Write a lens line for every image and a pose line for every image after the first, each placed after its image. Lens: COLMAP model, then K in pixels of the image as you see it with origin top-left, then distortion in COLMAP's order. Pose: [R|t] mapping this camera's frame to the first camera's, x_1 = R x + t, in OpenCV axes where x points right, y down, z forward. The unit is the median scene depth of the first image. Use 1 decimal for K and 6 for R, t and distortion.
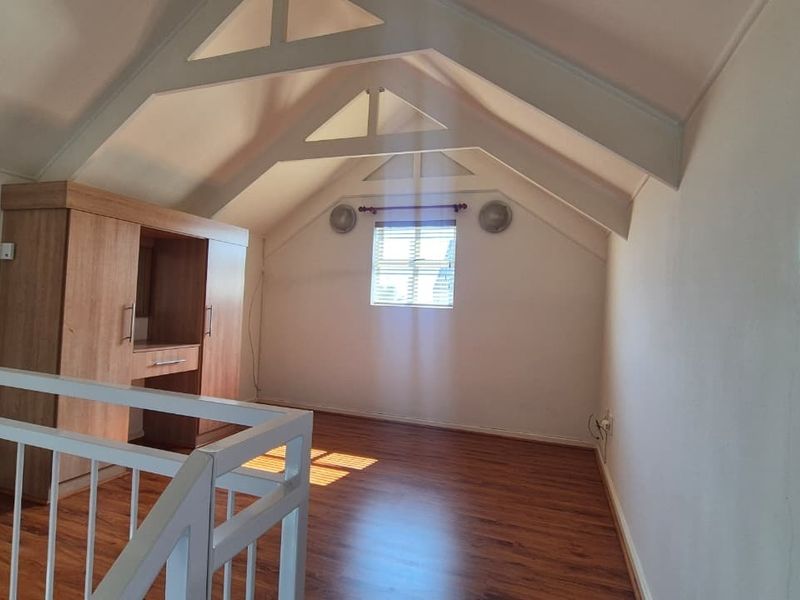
lens RADIAL K [[437.9, 0, 400.0], [0, 437.9, 300.0], [0, 0, 1]] dist [0.001348, 0.000520]
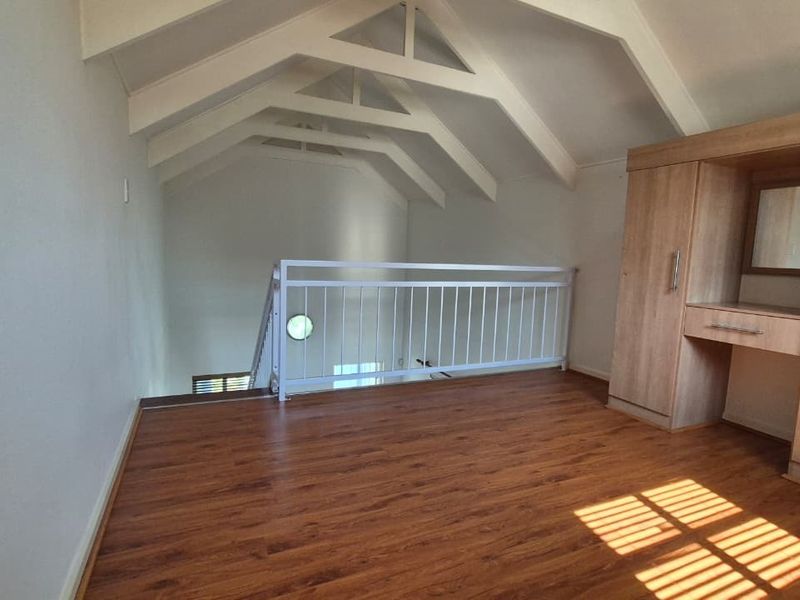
lens RADIAL K [[444.1, 0, 400.0], [0, 444.1, 300.0], [0, 0, 1]] dist [-0.002774, 0.000141]
pose [[-0.715953, 0.000301, -0.698148, 0.489047], [-0.062075, 0.996012, 0.064088, 0.092563], [0.695383, 0.089222, -0.713079, 1.320566]]
